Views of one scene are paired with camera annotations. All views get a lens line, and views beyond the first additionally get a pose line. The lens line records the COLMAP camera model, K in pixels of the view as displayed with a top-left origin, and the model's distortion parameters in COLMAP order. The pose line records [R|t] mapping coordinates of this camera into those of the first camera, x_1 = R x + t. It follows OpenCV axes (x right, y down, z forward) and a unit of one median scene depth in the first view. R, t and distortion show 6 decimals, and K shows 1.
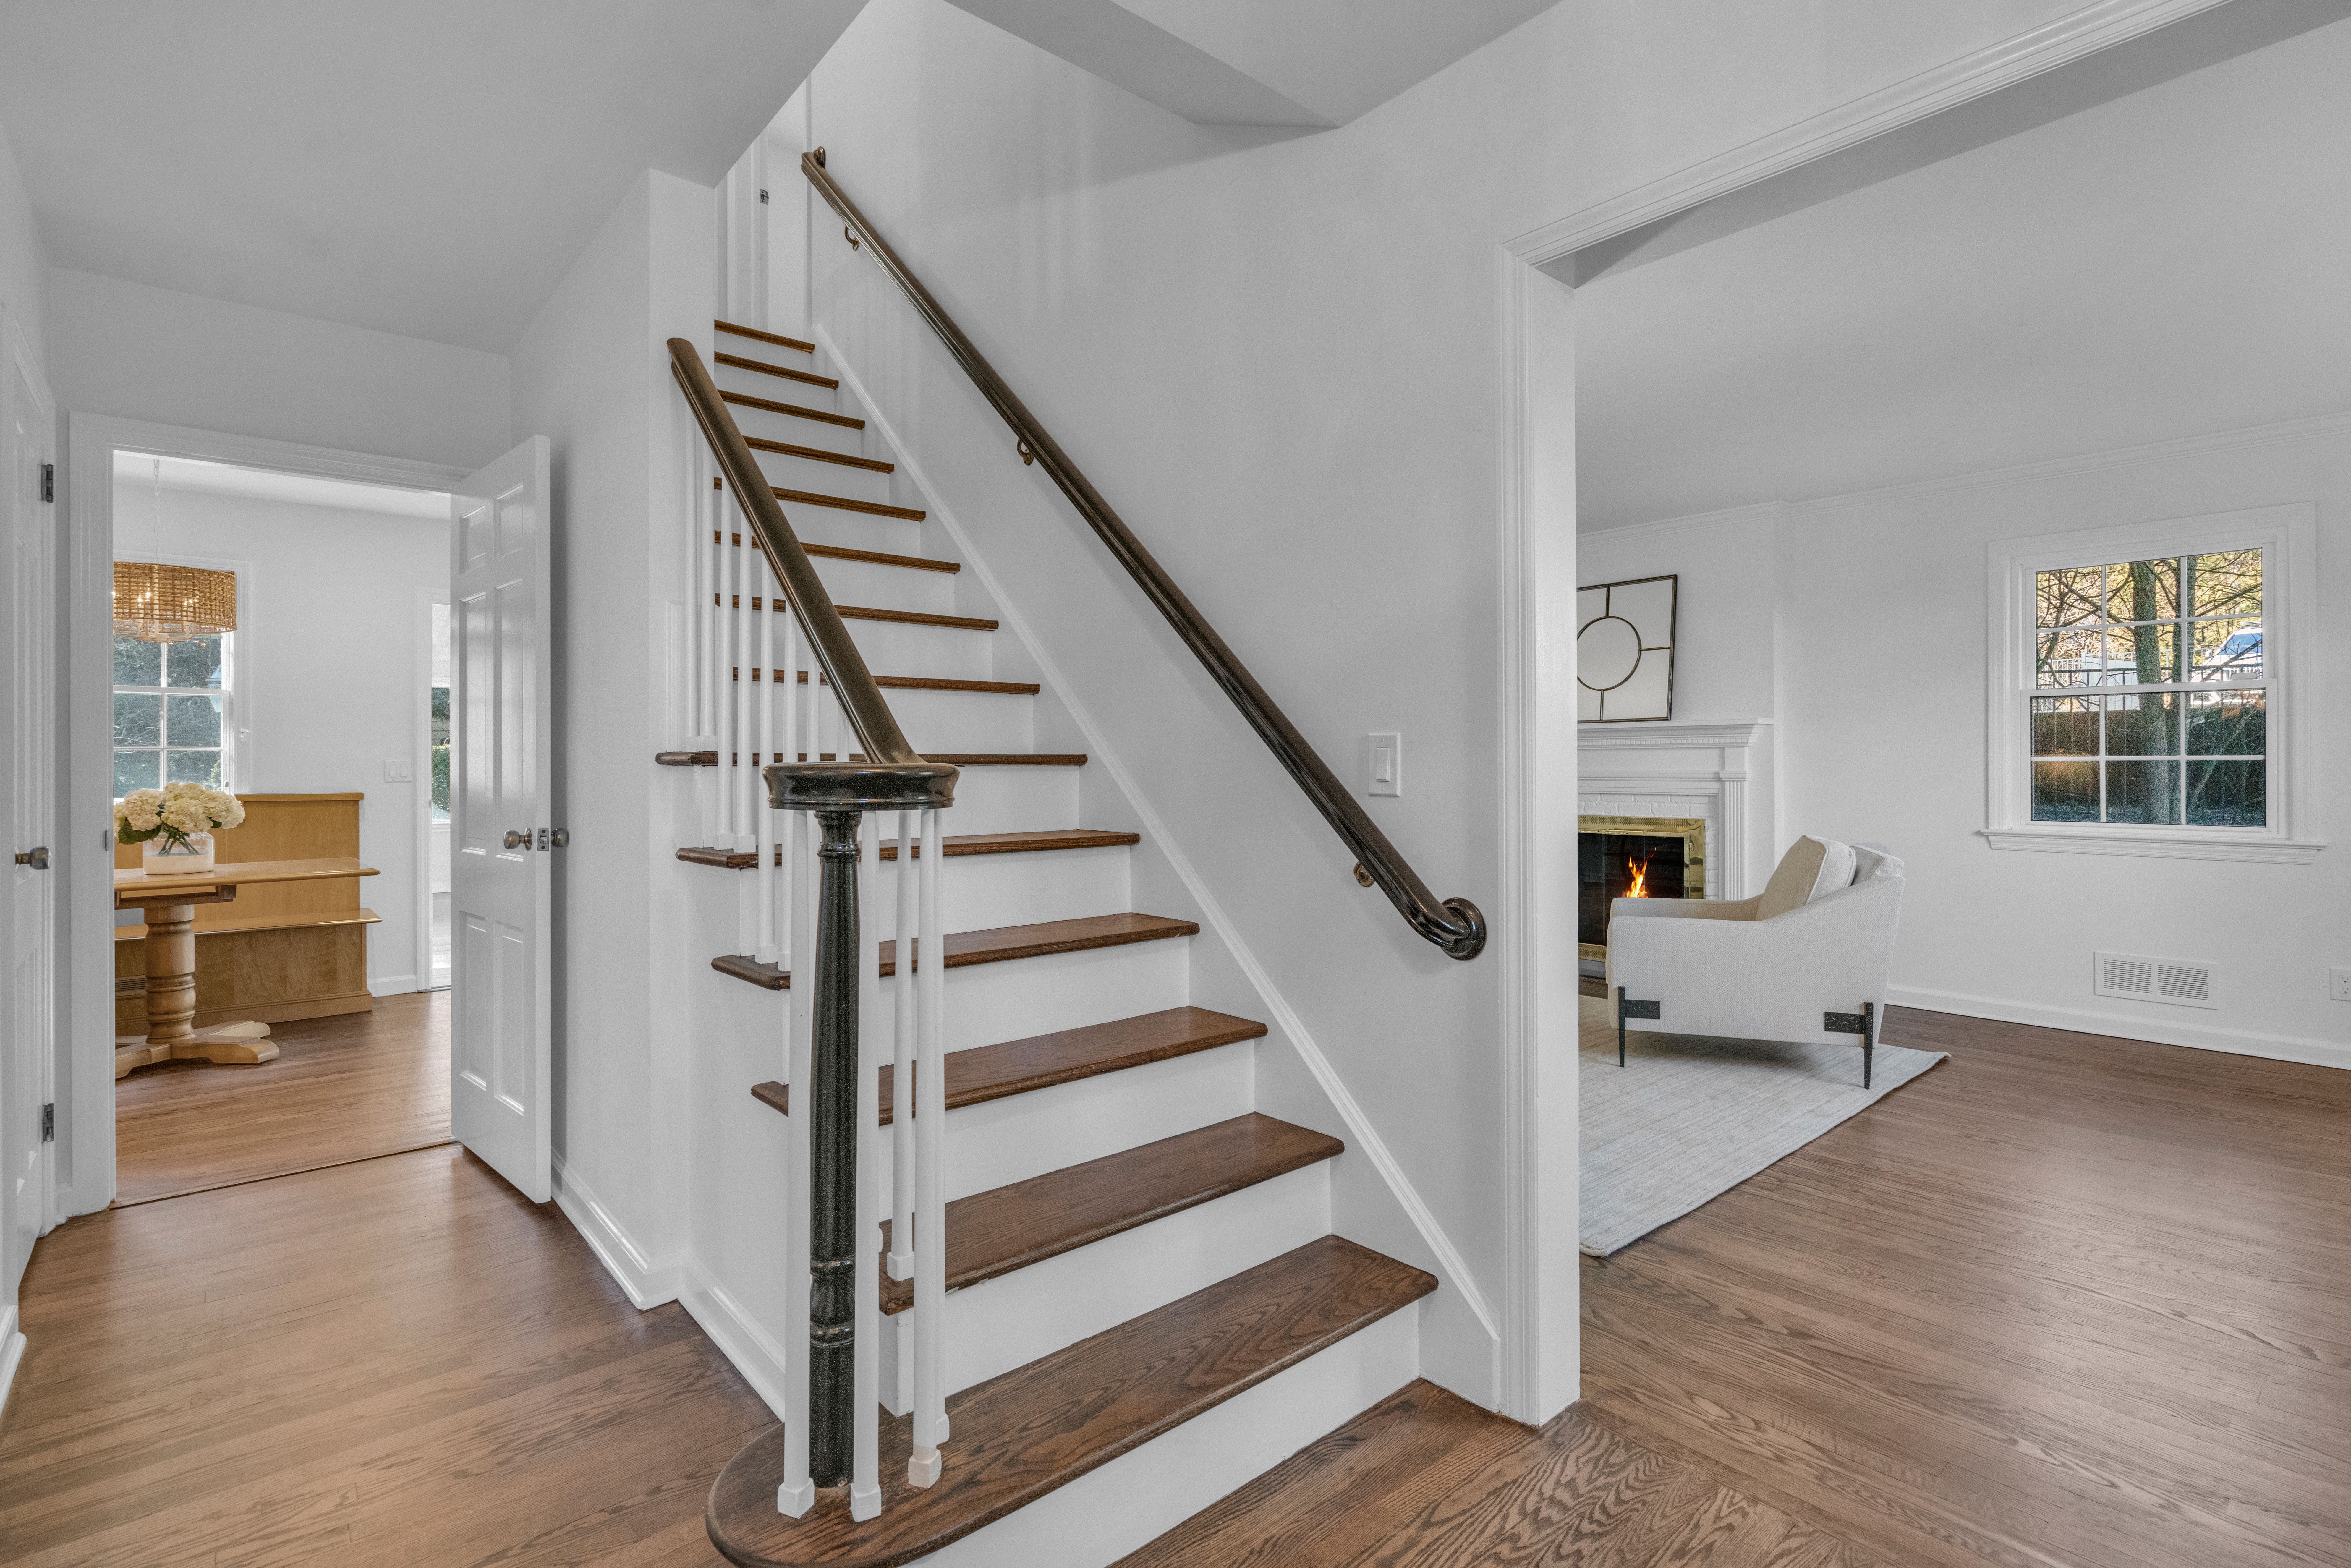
lens RADIAL K [[1070.2, 0, 1184.6], [0, 1070.2, 764.6], [0, 0, 1]] dist [-0.002896, -0.000052]
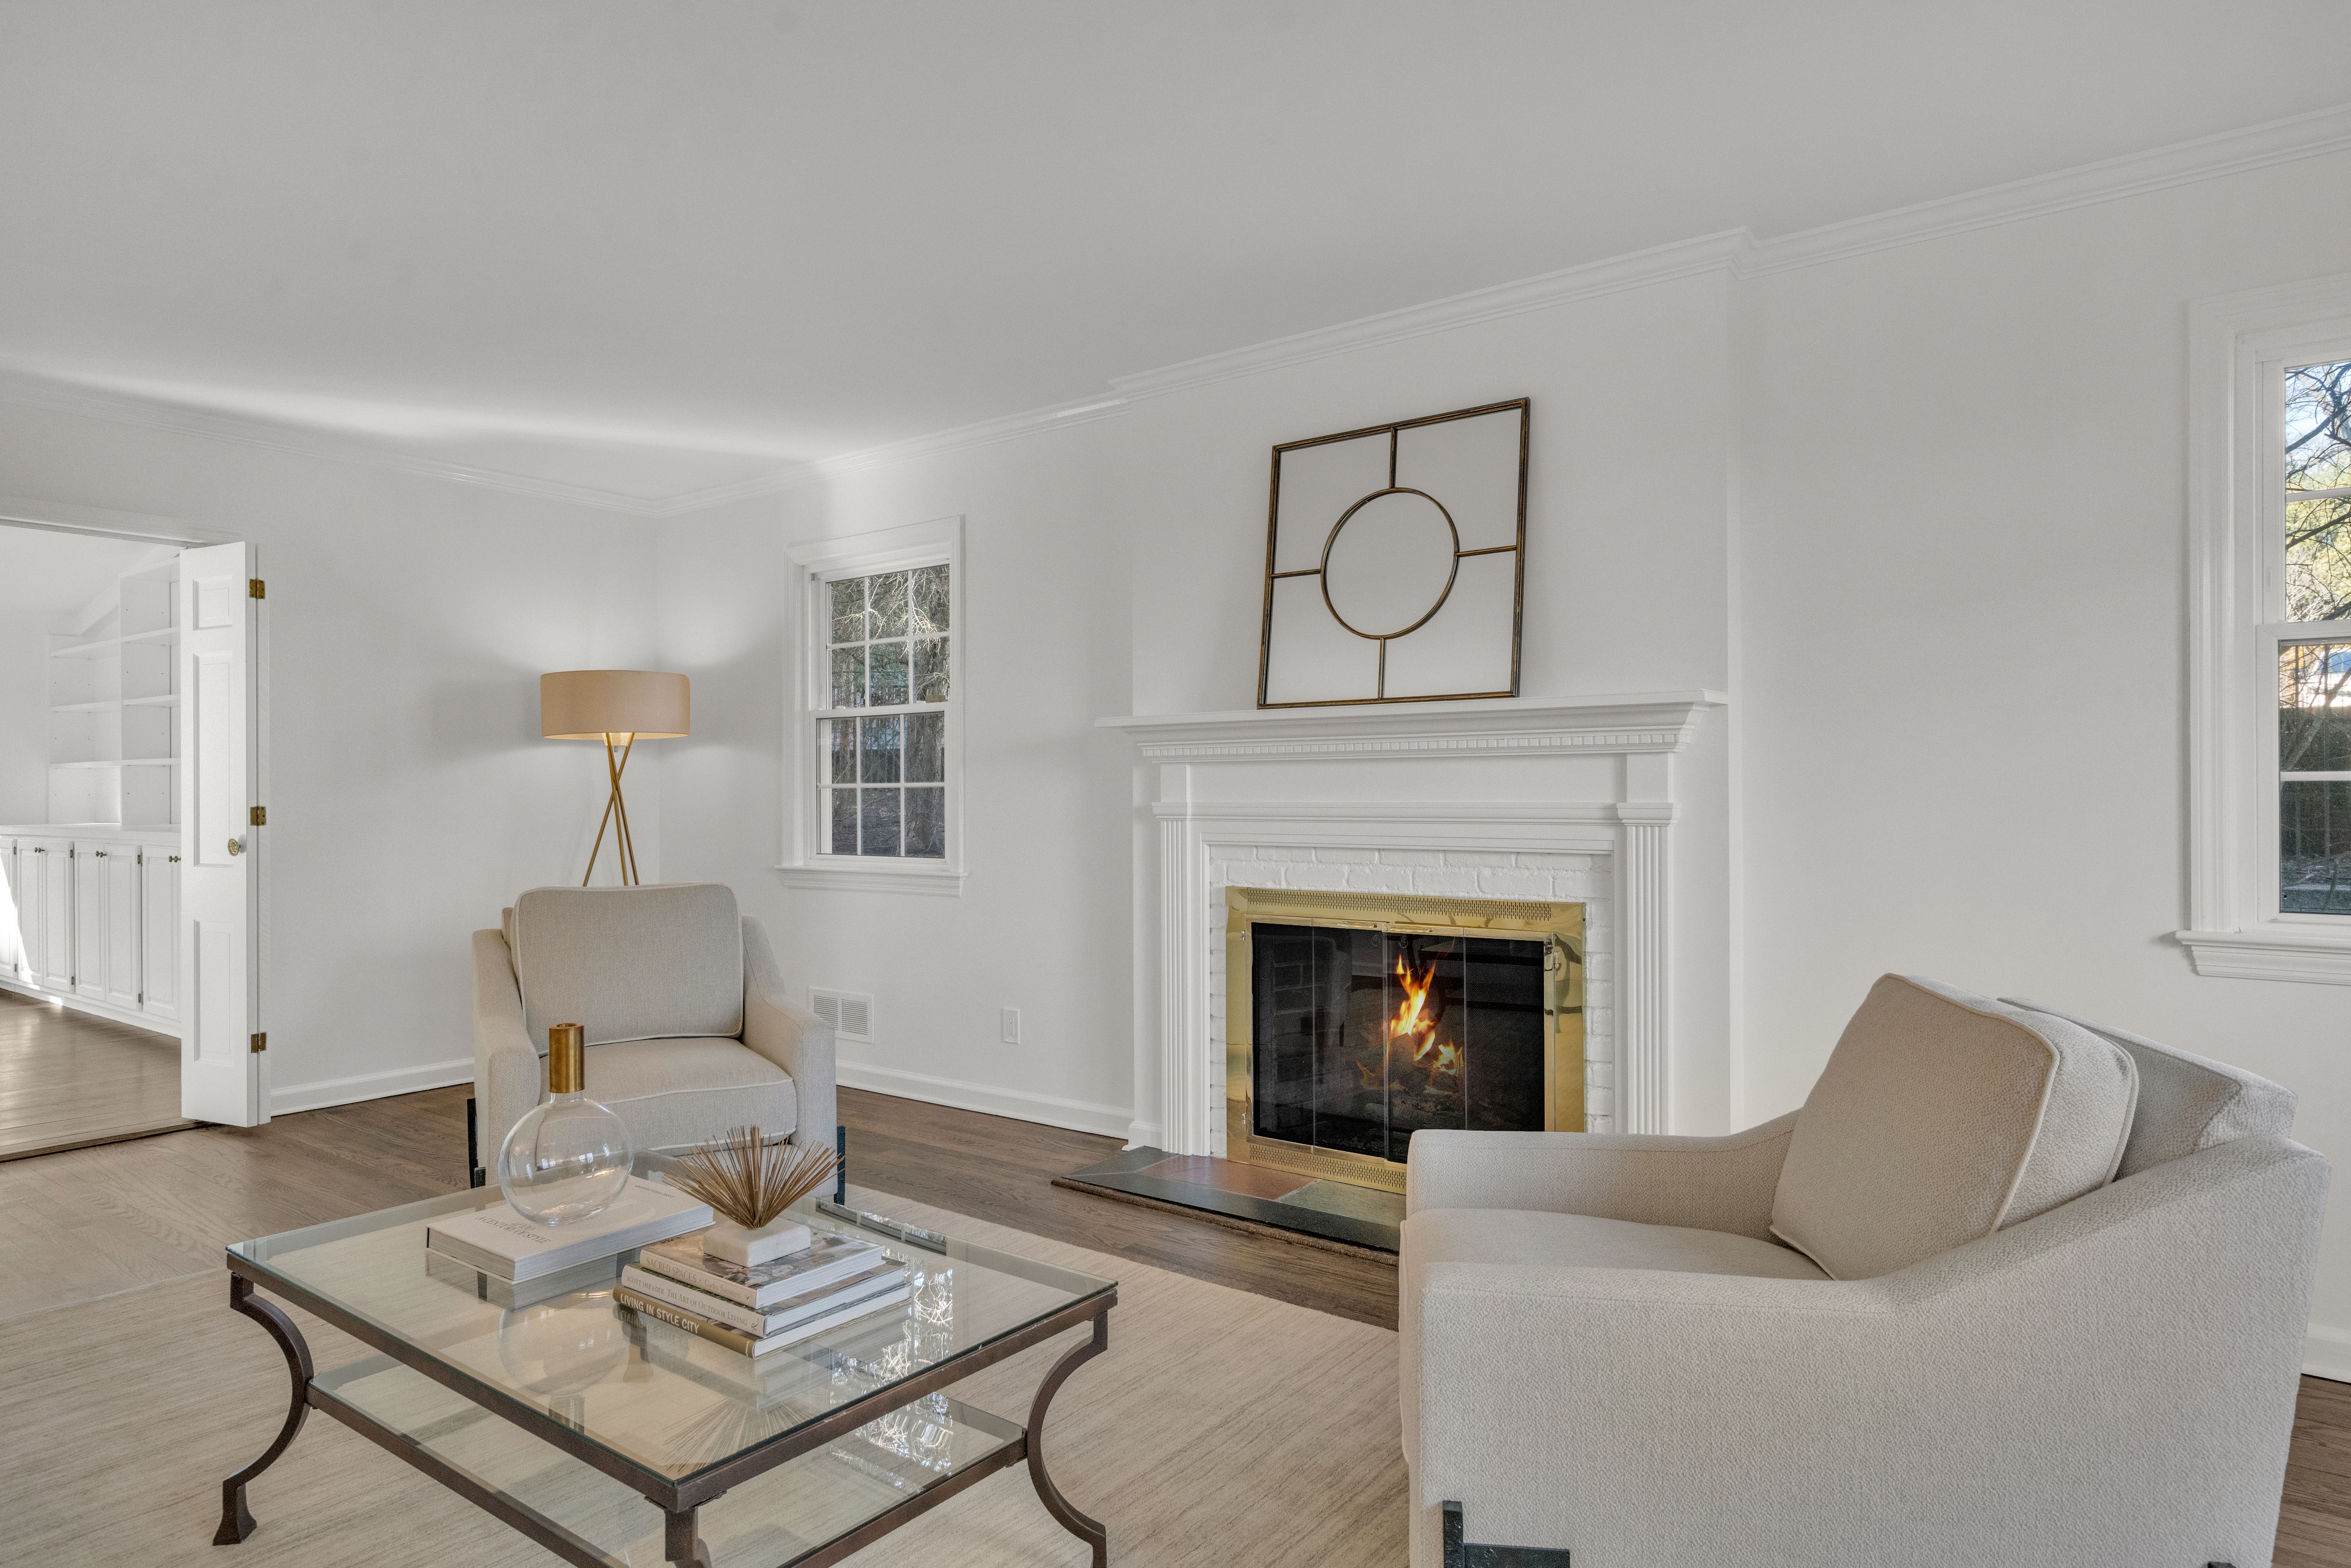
lens RADIAL K [[1337.1, 0, 1170.3], [0, 1337.1, 773.5], [0, 0, 1]] dist [0.027509, 0.000325]
pose [[0.976443, 0.001969, 0.215765, 0.172404], [0.000992, 0.999907, -0.013616, 0.000614], [-0.215772, 0.013510, 0.976350, 0.447828]]
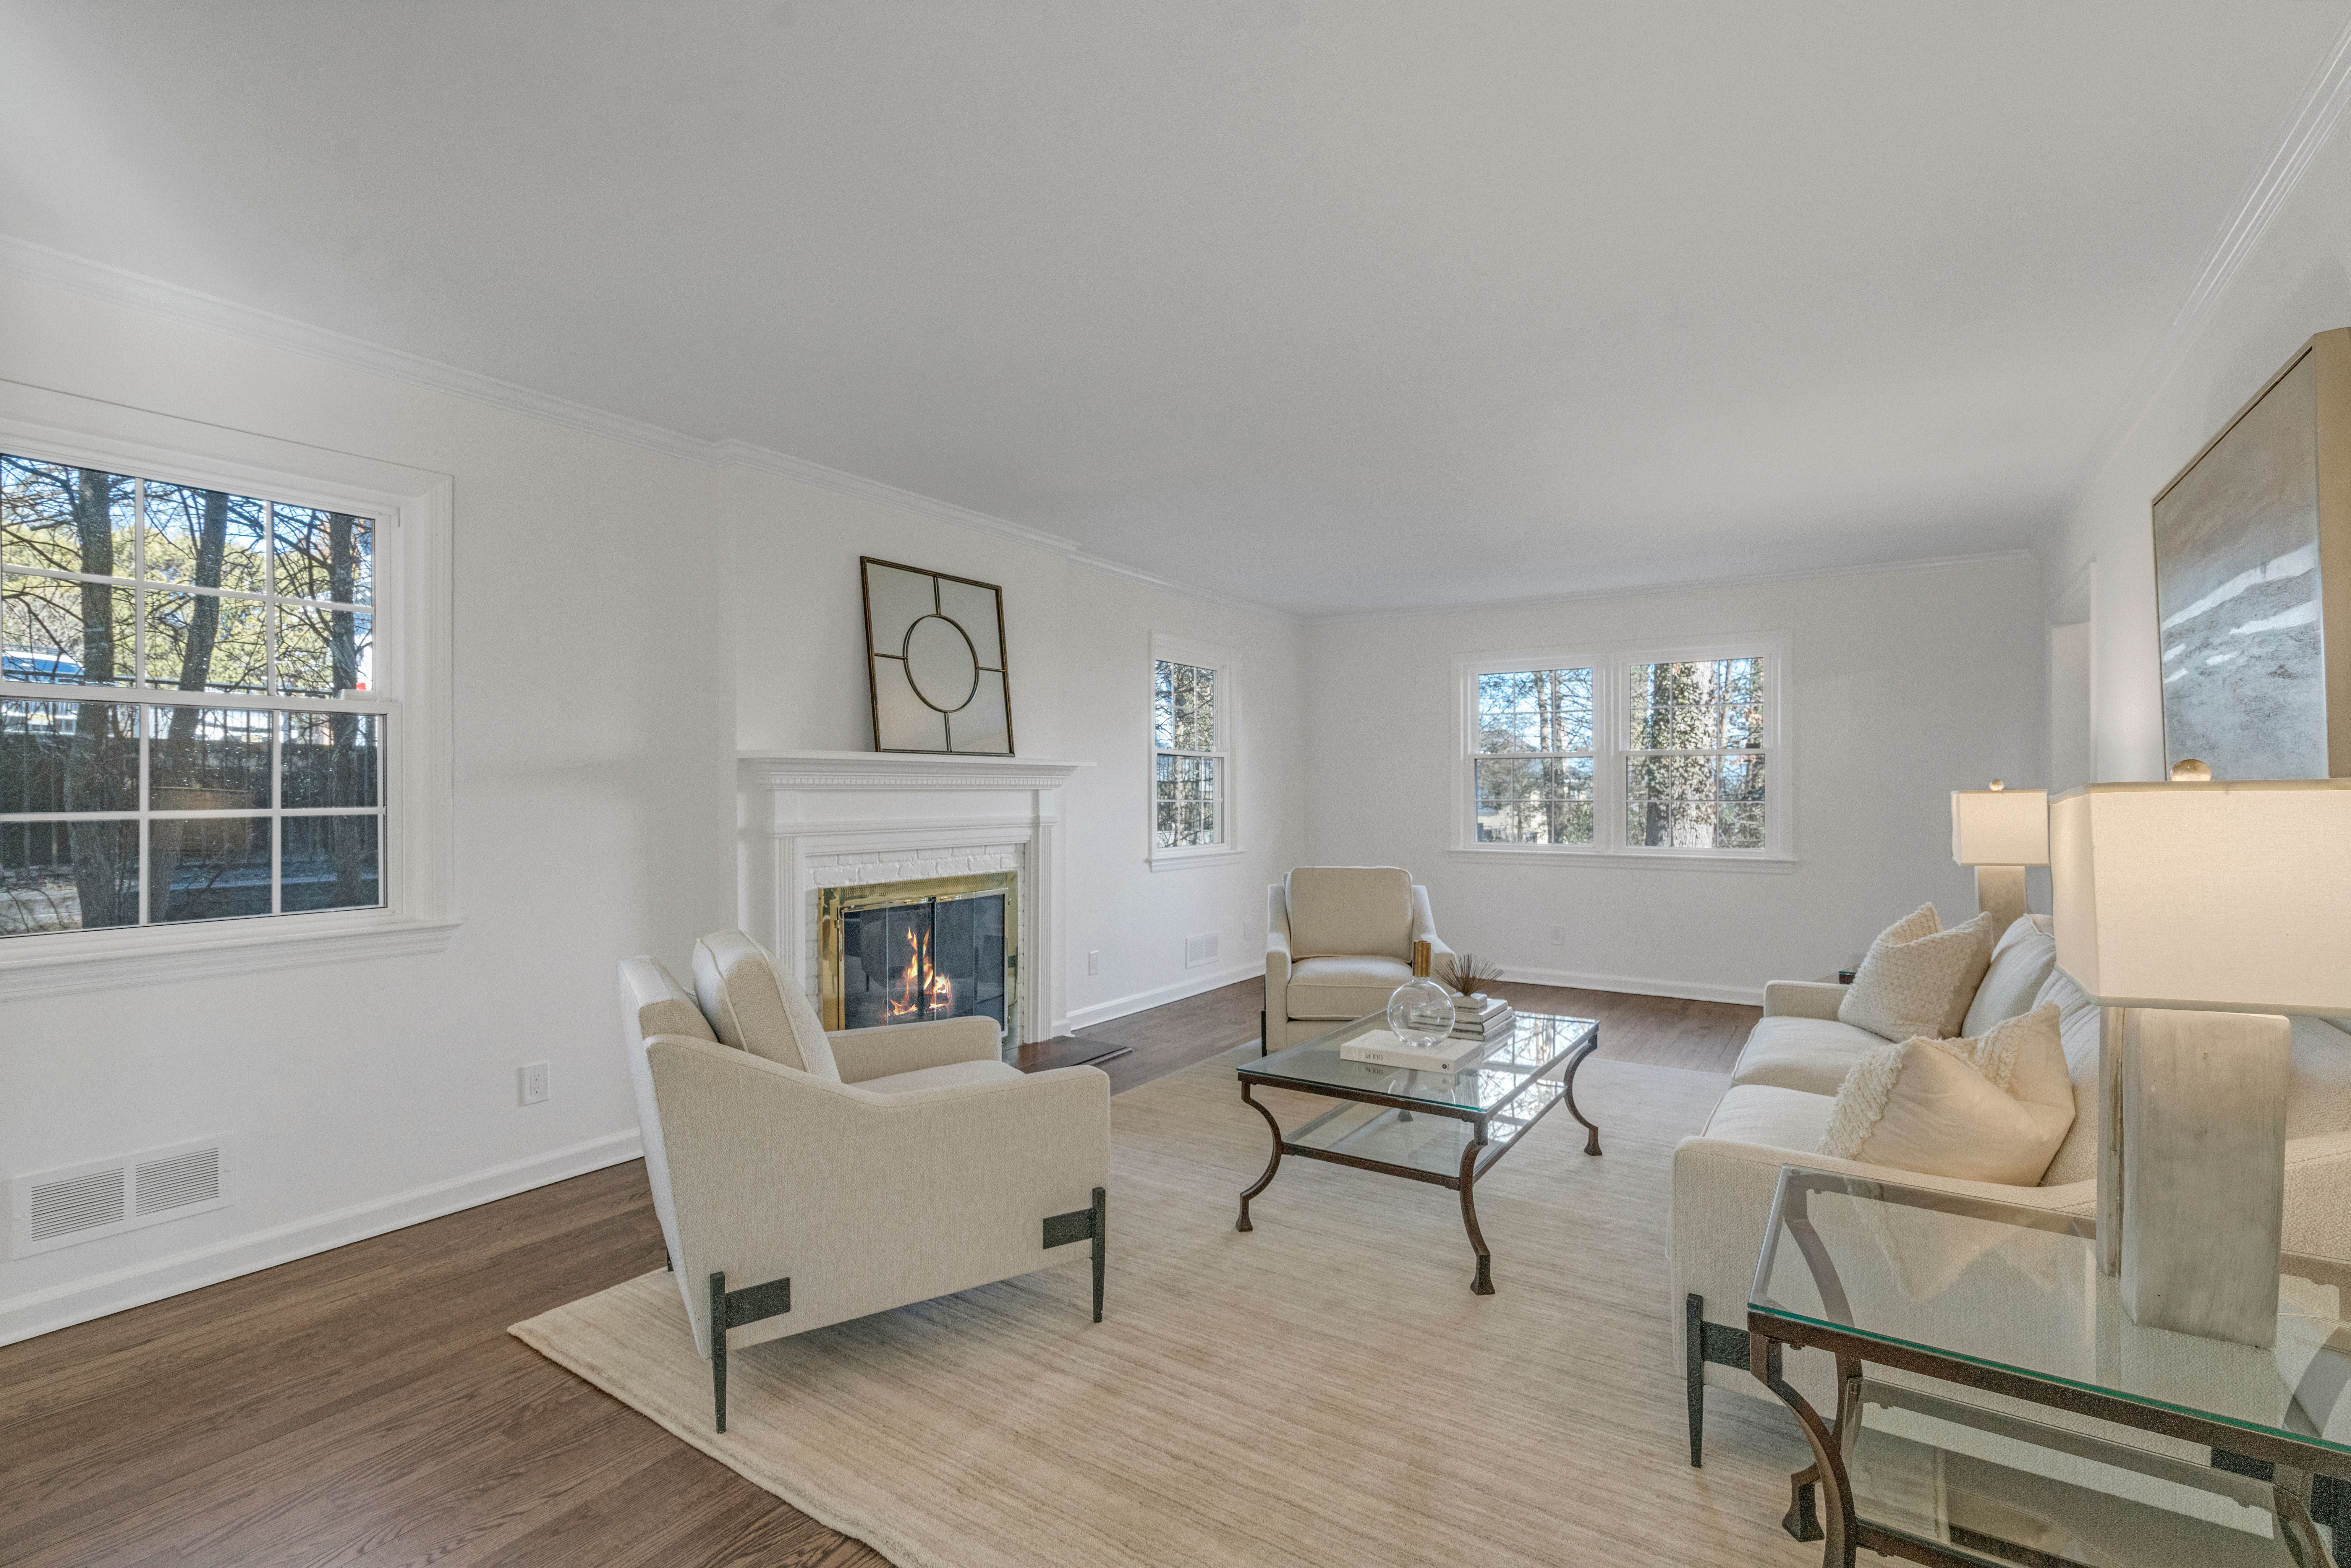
lens RADIAL K [[1070.1, 0, 1171.0], [0, 1070.1, 798.0], [0, 0, 1]] dist [-0.002896, -0.000052]
pose [[-0.251607, 0.010294, 0.967775, -0.405753], [0.016049, 0.999850, -0.006463, -0.000840], [-0.967696, 0.013905, -0.251735, 1.097108]]
